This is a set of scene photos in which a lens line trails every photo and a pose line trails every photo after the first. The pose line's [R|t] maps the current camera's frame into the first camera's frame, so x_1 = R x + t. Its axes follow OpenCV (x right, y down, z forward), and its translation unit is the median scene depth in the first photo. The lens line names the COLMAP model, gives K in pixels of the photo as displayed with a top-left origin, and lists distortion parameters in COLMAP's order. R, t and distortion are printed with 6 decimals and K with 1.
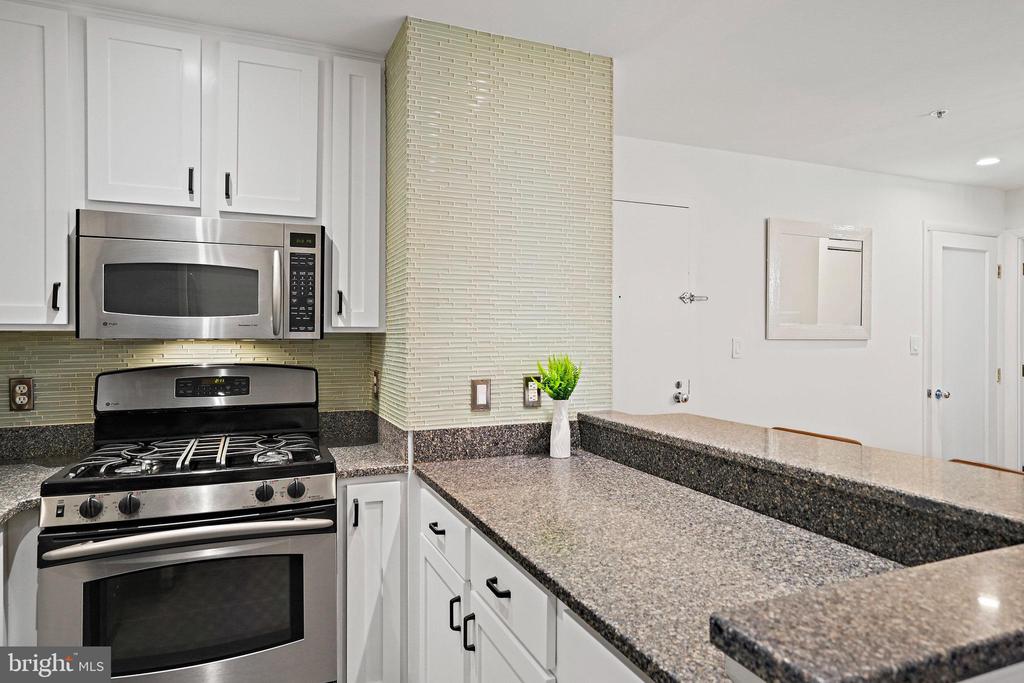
lens RADIAL K [[615.0, 0, 508.2], [0, 615.0, 339.1], [0, 0, 1]] dist [-0.029491, 0.035037]
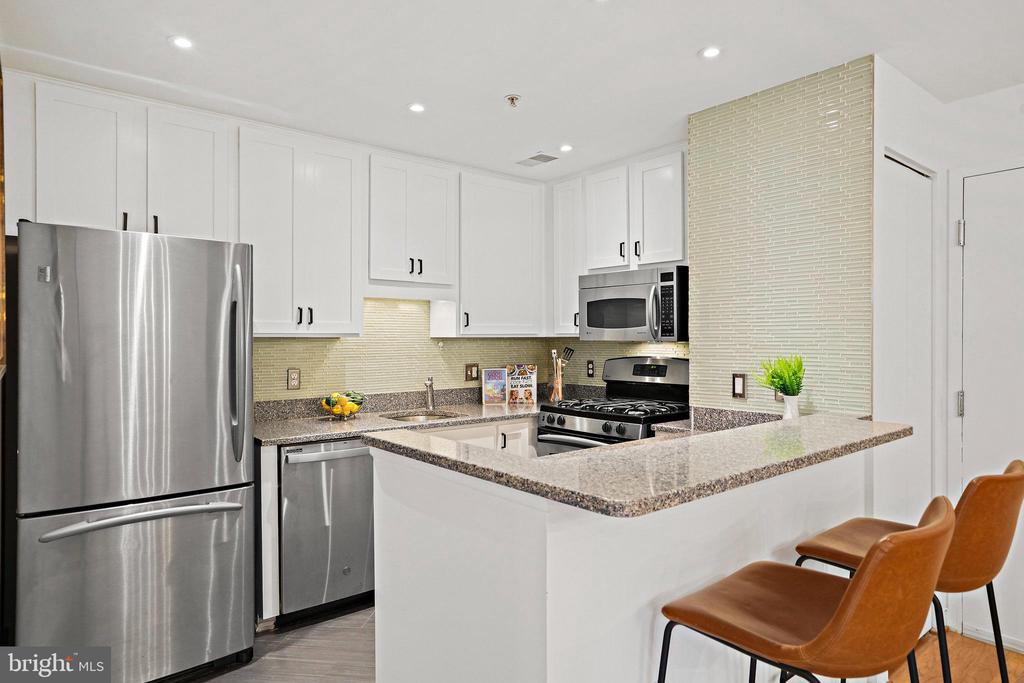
lens RADIAL K [[607.8, 0, 508.1], [0, 607.8, 340.9], [0, 0, 1]] dist [-0.029394, 0.031973]
pose [[0.288943, 0.002818, -0.957342, 1.018782], [-0.006257, 0.999980, 0.001055, -0.000554], [0.957326, 0.005685, 0.288955, 0.182731]]
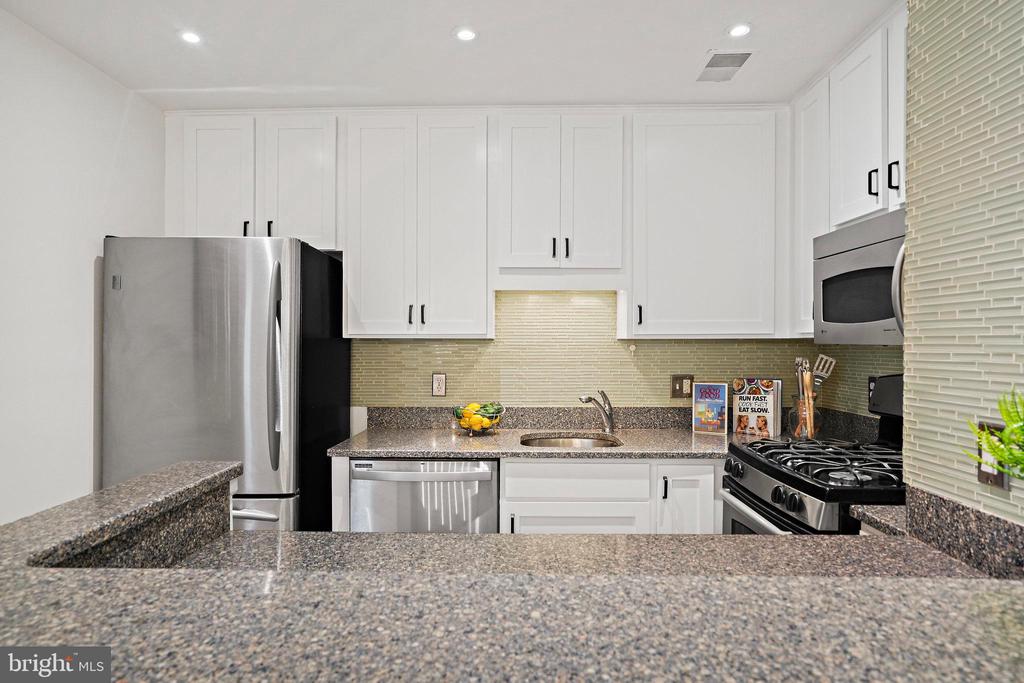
lens RADIAL K [[607.8, 0, 508.1], [0, 607.8, 340.9], [0, 0, 1]] dist [-0.029394, 0.031973]
pose [[-0.402433, -0.002128, -0.915447, 0.593248], [-0.008691, 0.999961, 0.001496, -0.002860], [0.915408, 0.008558, -0.402436, 0.834543]]
